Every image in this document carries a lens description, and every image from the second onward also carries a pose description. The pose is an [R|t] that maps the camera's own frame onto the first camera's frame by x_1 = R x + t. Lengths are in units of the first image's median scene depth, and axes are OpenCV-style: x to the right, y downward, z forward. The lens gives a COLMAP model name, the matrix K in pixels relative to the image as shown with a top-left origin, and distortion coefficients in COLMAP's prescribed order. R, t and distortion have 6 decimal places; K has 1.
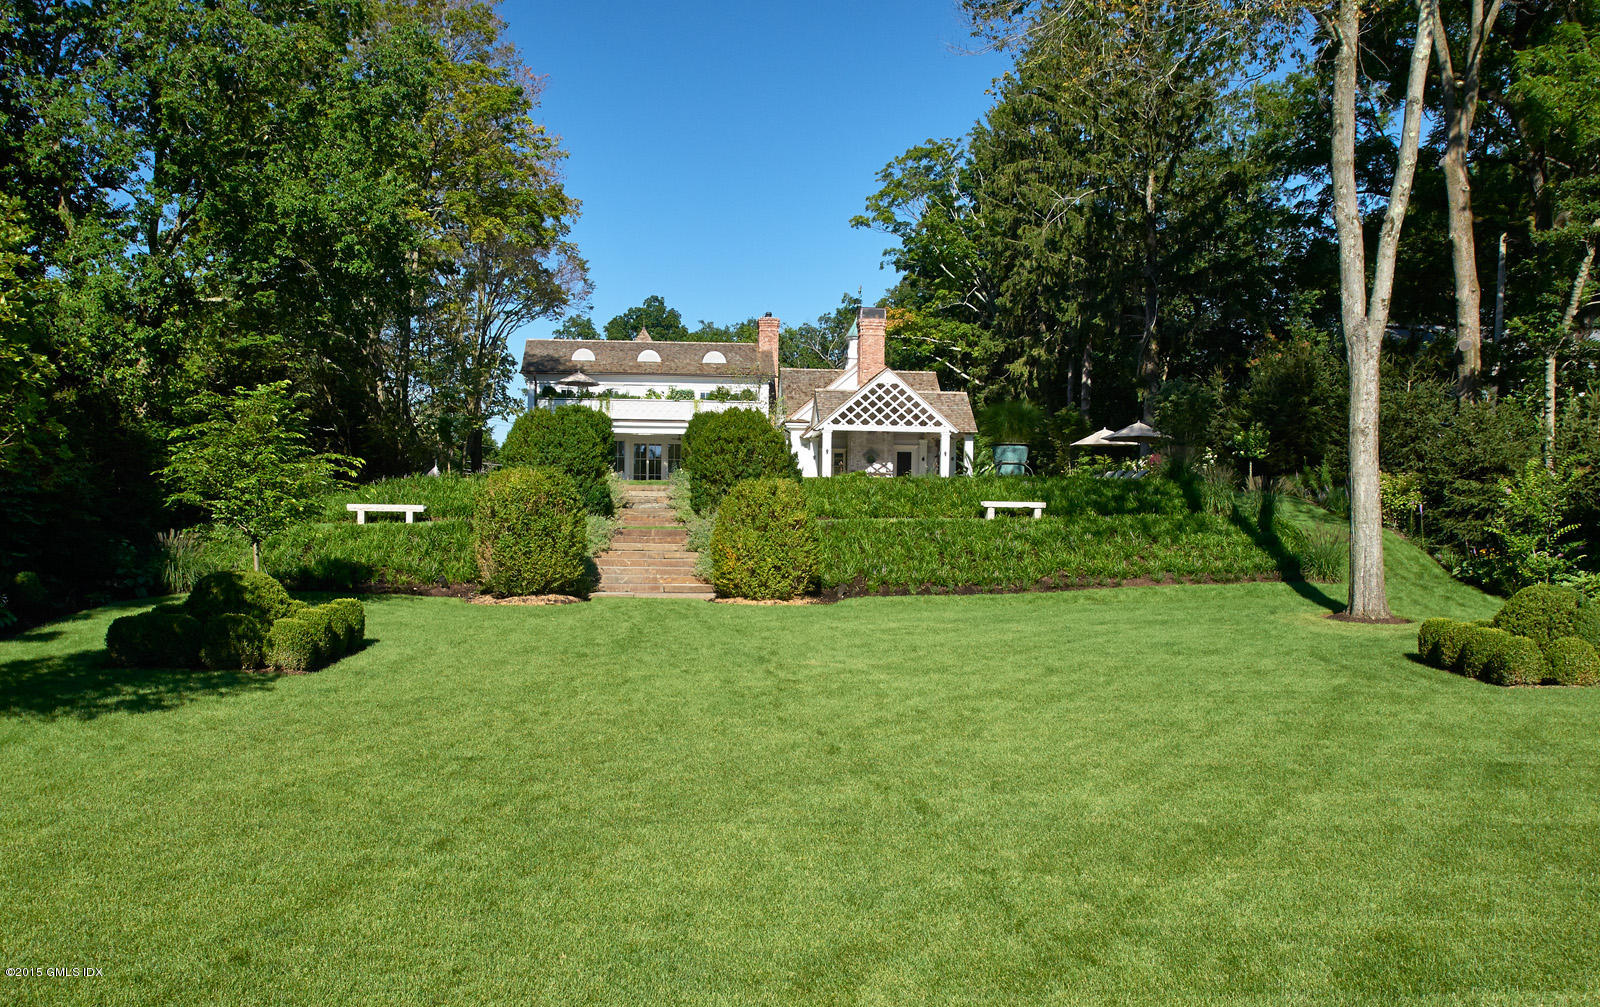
lens RADIAL K [[1245.9, 0, 797.3], [0, 1245.9, 509.2], [0, 0, 1]] dist [-0.011499, -0.000353]
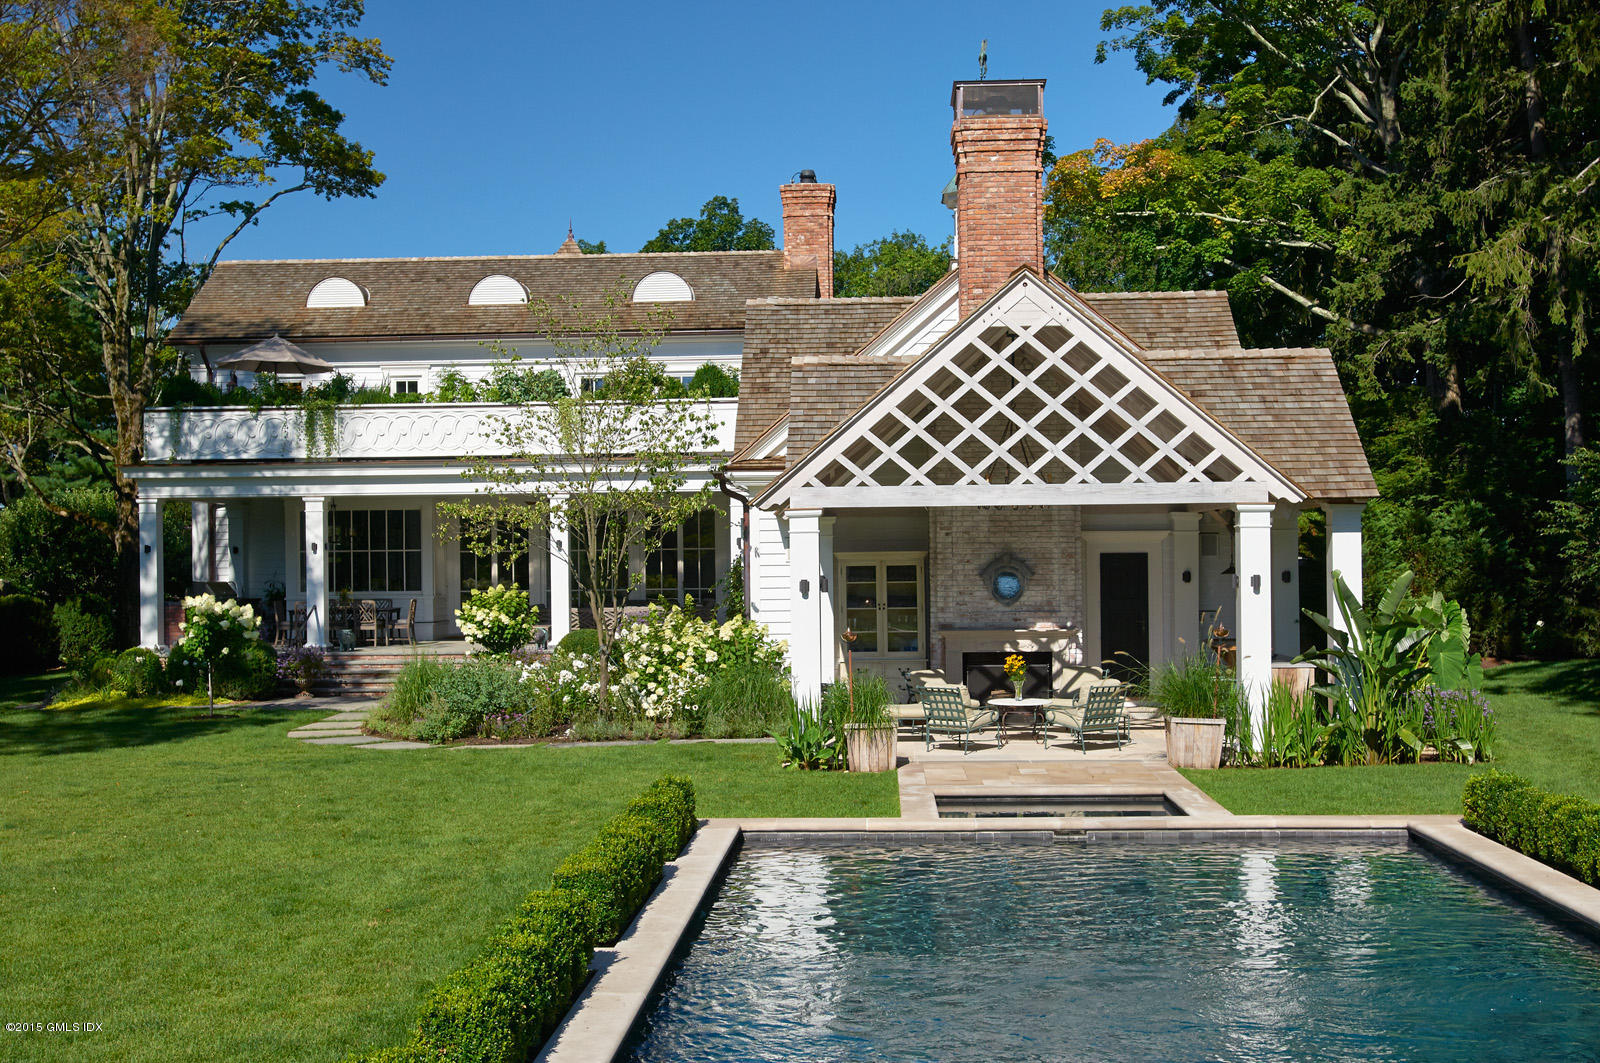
lens RADIAL K [[1949.4, 0, 798.5], [0, 1949.4, 517.7], [0, 0, 1]] dist [0.003375, 0.000000]
pose [[0.991702, -0.027575, -0.125567, 0.074656], [0.025405, 0.999499, -0.018850, -0.052832], [0.126024, 0.015504, 0.991906, 0.573764]]
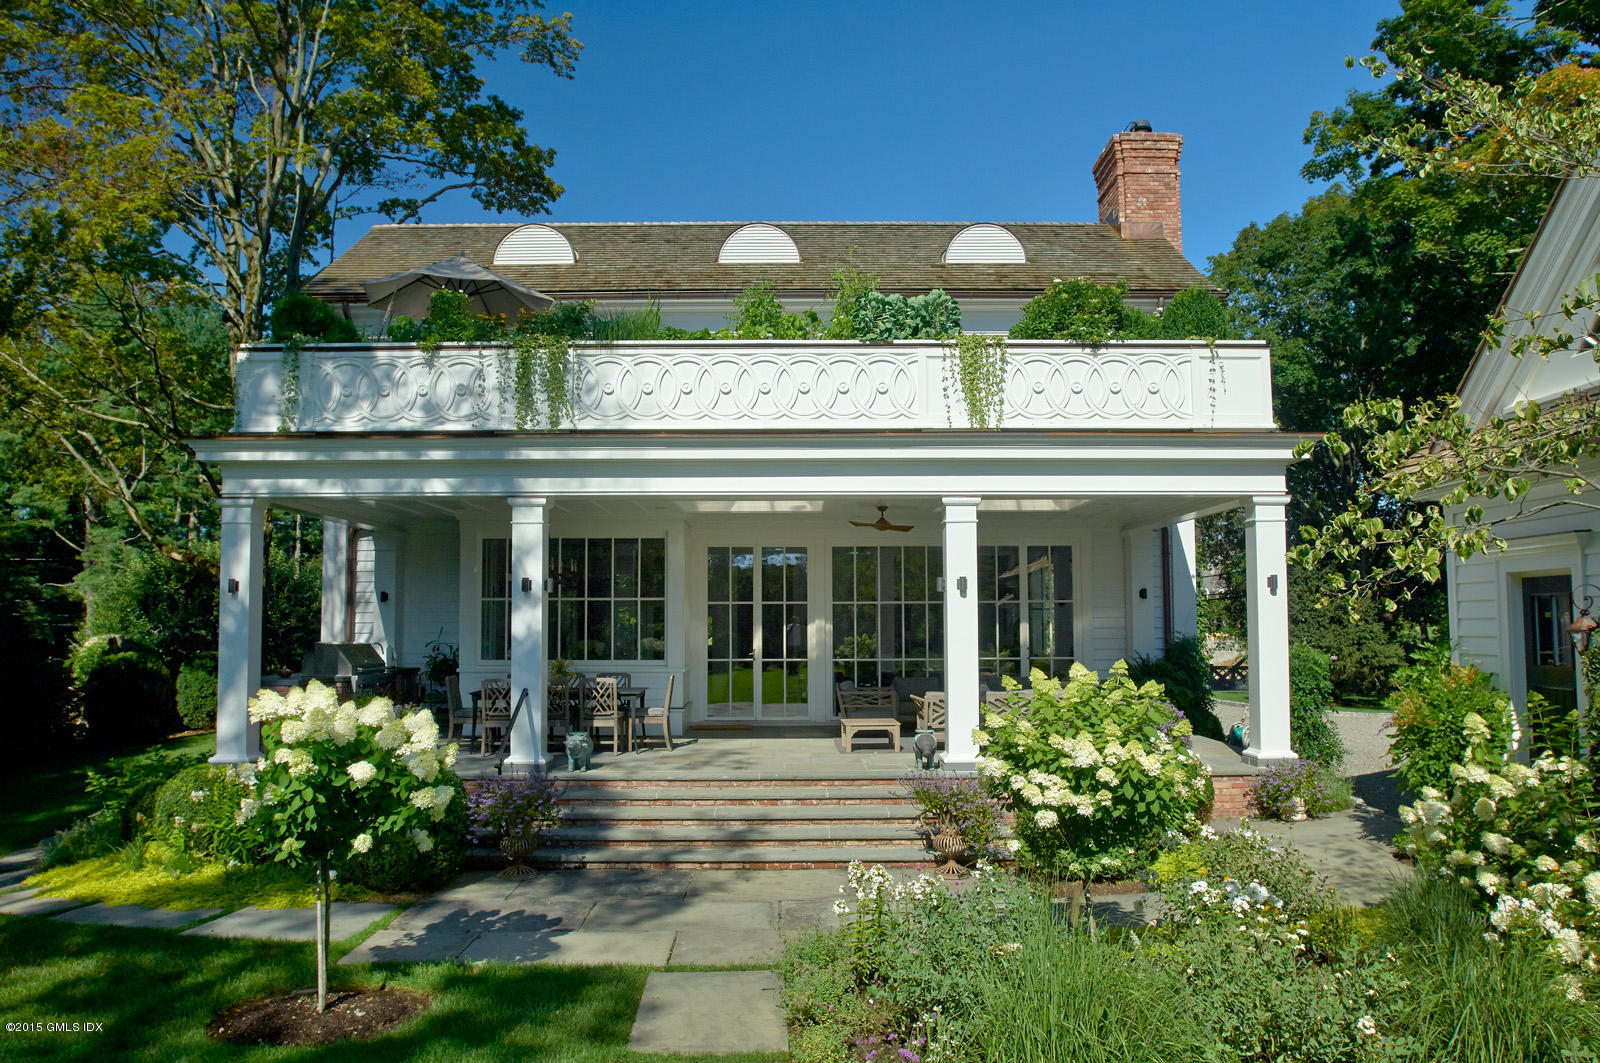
lens RADIAL K [[1201.3, 0, 801.3], [0, 1201.3, 546.1], [0, 0, 1]] dist [-0.073210, -0.004480]
pose [[0.997545, -0.023196, -0.066073, -0.133389], [0.018990, 0.997795, -0.063589, -0.051441], [0.067402, 0.062178, 0.995787, 1.051721]]
